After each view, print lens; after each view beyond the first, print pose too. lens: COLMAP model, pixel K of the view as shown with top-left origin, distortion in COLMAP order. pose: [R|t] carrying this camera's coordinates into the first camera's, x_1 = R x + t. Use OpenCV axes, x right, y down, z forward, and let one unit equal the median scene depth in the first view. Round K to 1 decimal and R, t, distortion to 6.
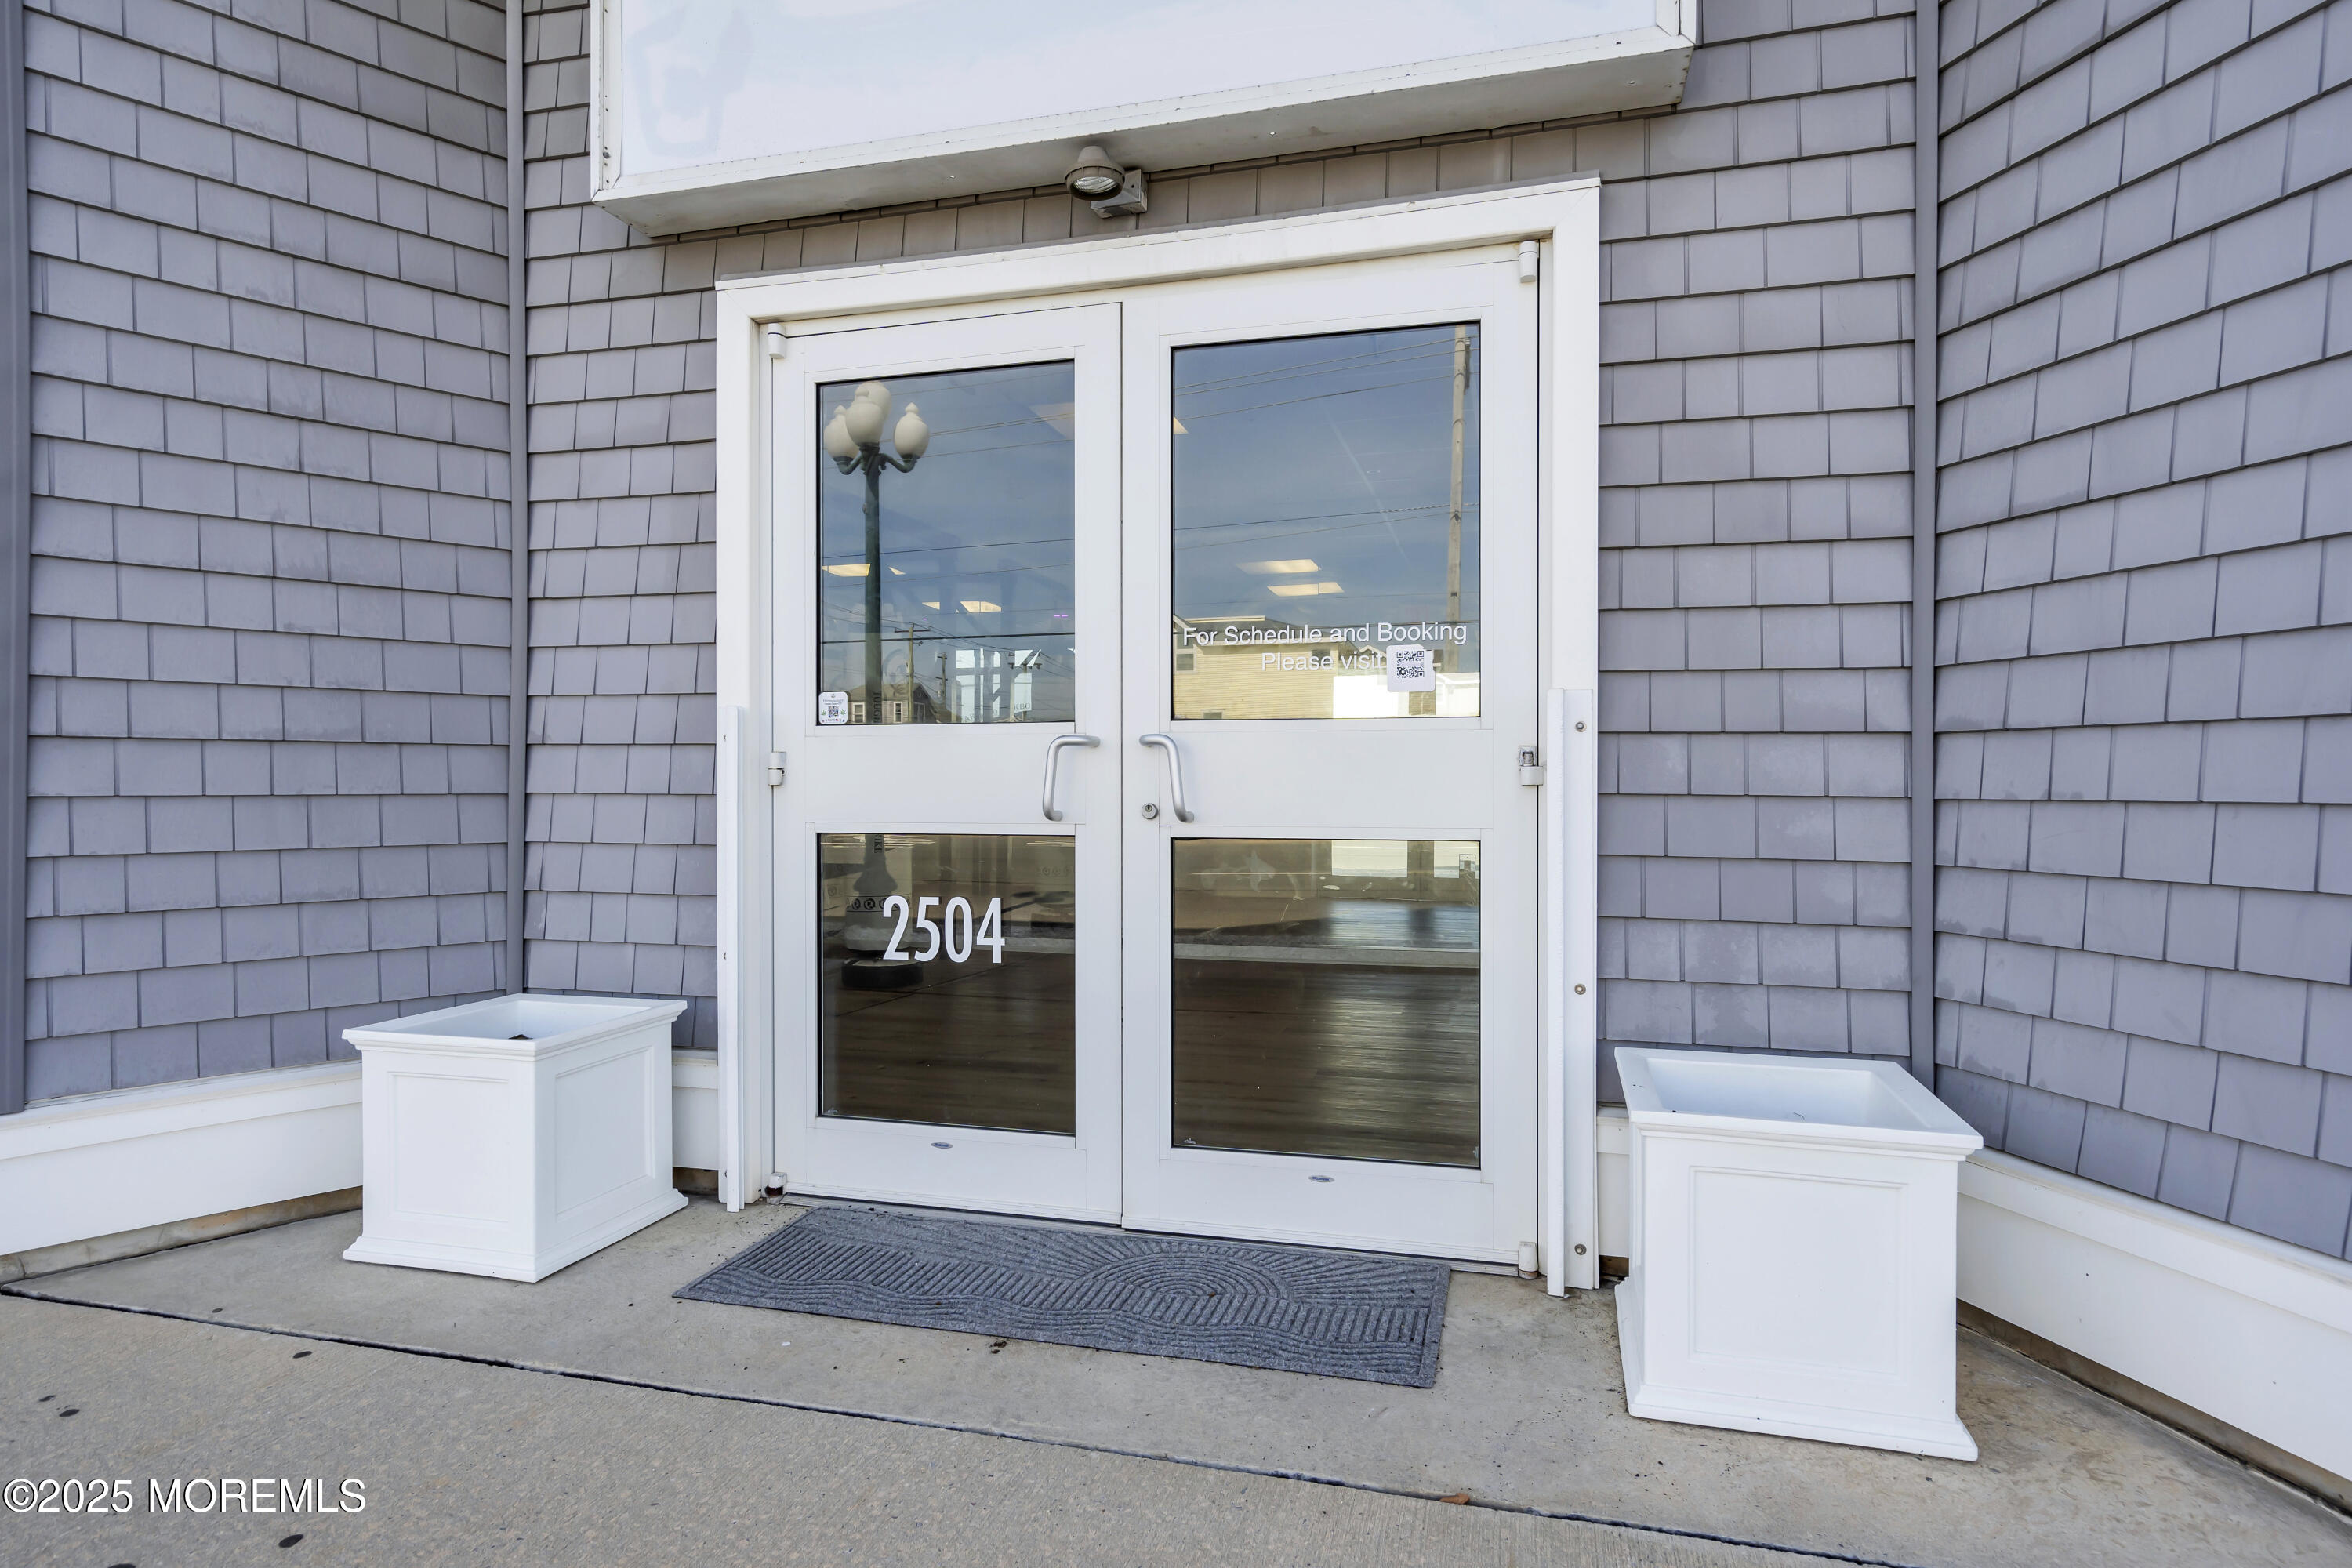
lens RADIAL K [[1274.6, 0, 1177.7], [0, 1274.6, 786.6], [0, 0, 1]] dist [0.002651, 0.001348]
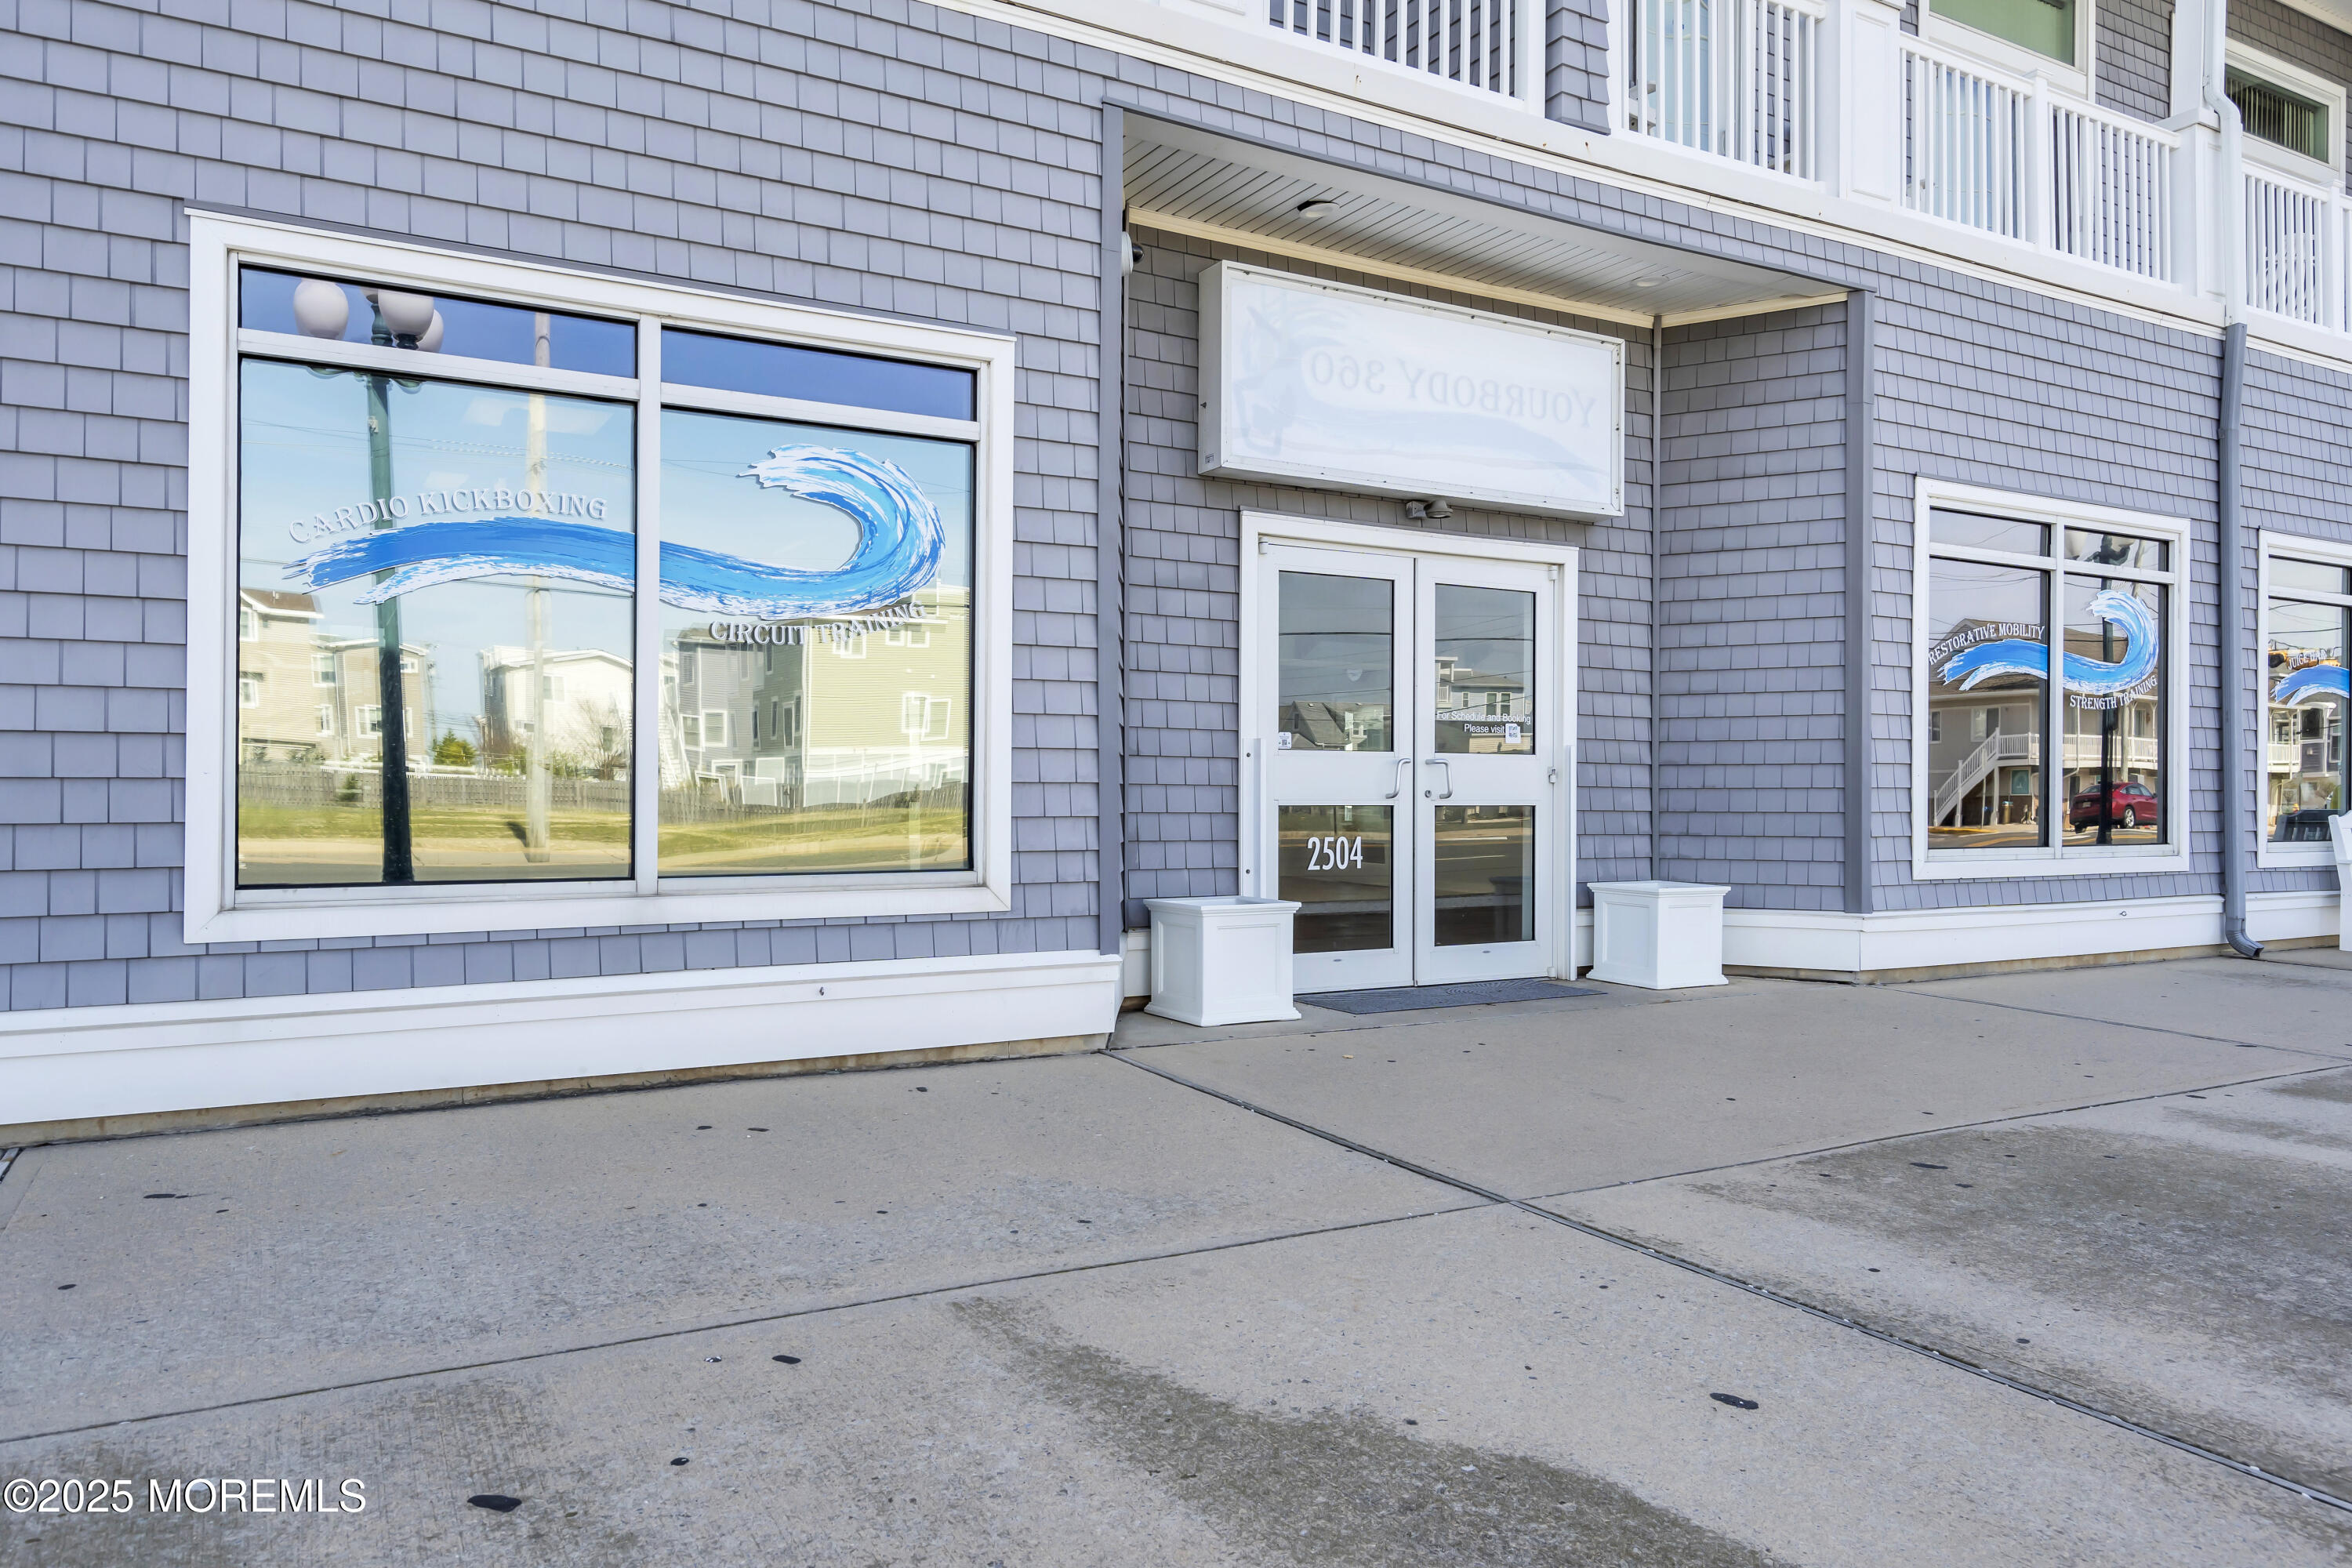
lens RADIAL K [[1596.4, 0, 1179.9], [0, 1596.4, 797.6], [0, 0, 1]] dist [0.017851, -0.008724]
pose [[0.703456, 0.000788, 0.710739, -2.247741], [-0.001200, 0.999999, 0.000078, 0.026398], [-0.710738, -0.000908, 0.703456, -0.622254]]
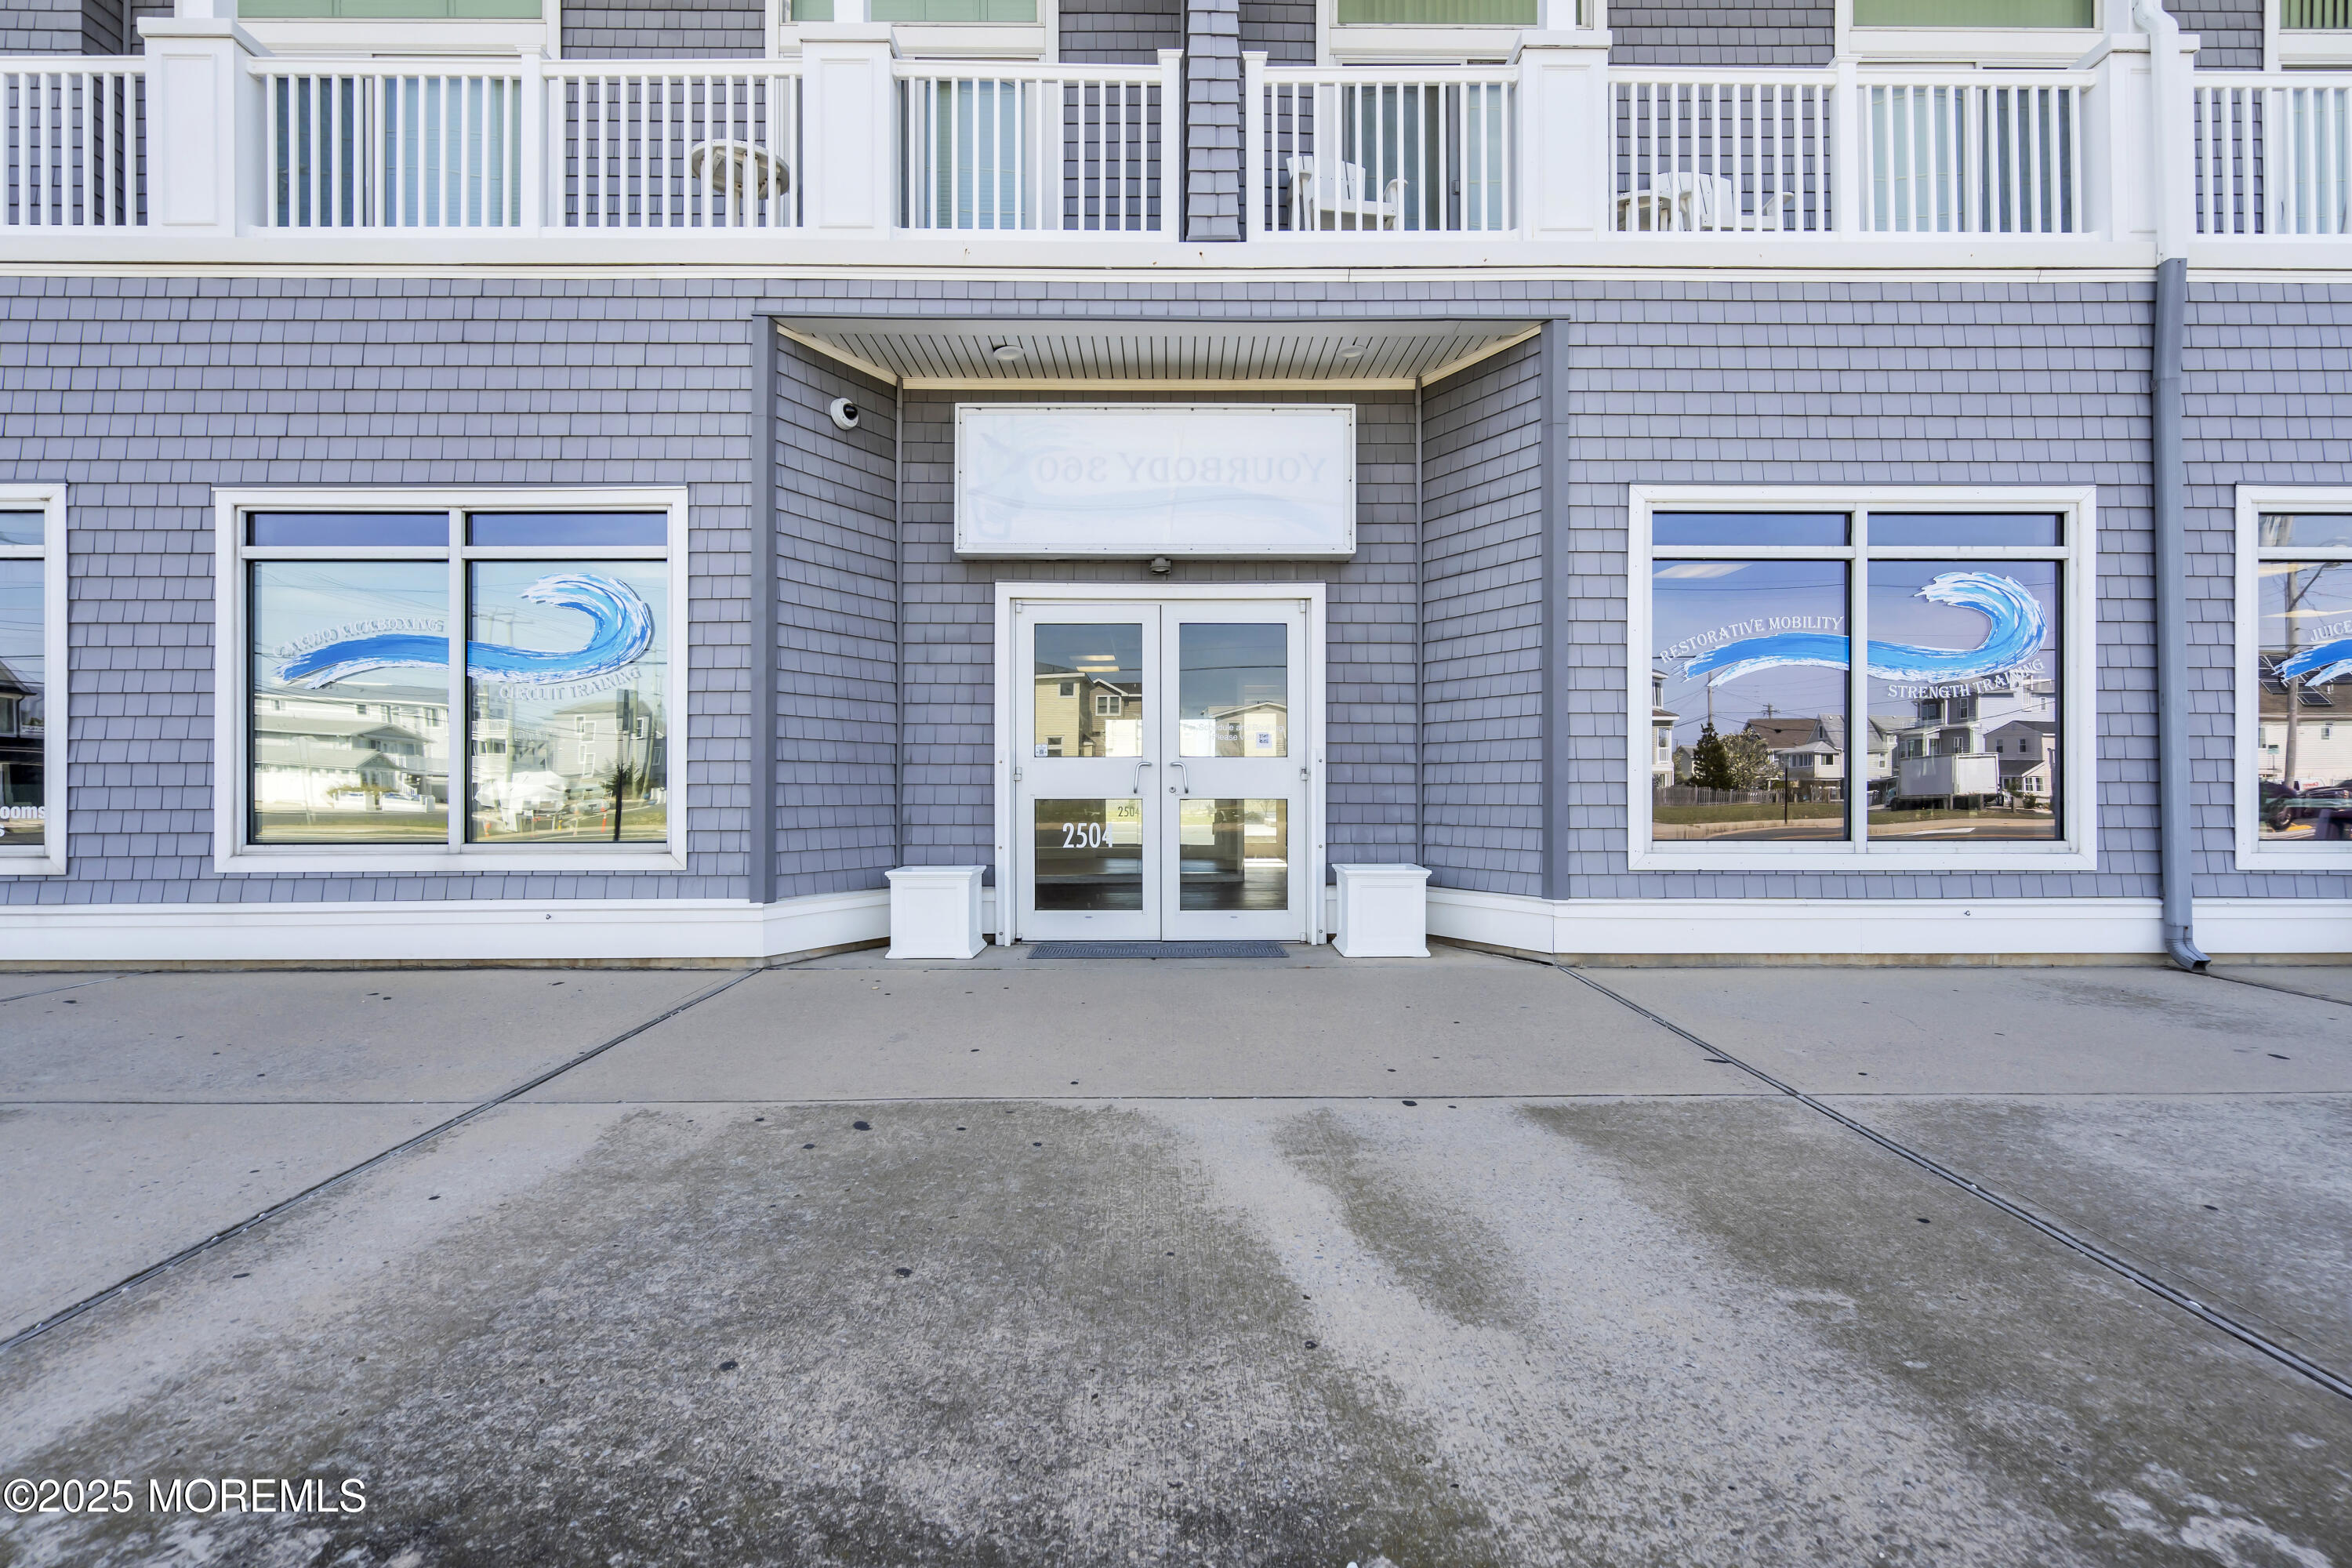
lens RADIAL K [[1072.6, 0, 1177.4], [0, 1072.6, 788.2], [0, 0, 1]] dist [-0.001151, 0.000471]
pose [[0.961466, -0.001281, 0.274921, -0.647743], [0.002181, 0.999993, -0.002971, 0.023235], [-0.274915, 0.003456, 0.961462, -1.239958]]
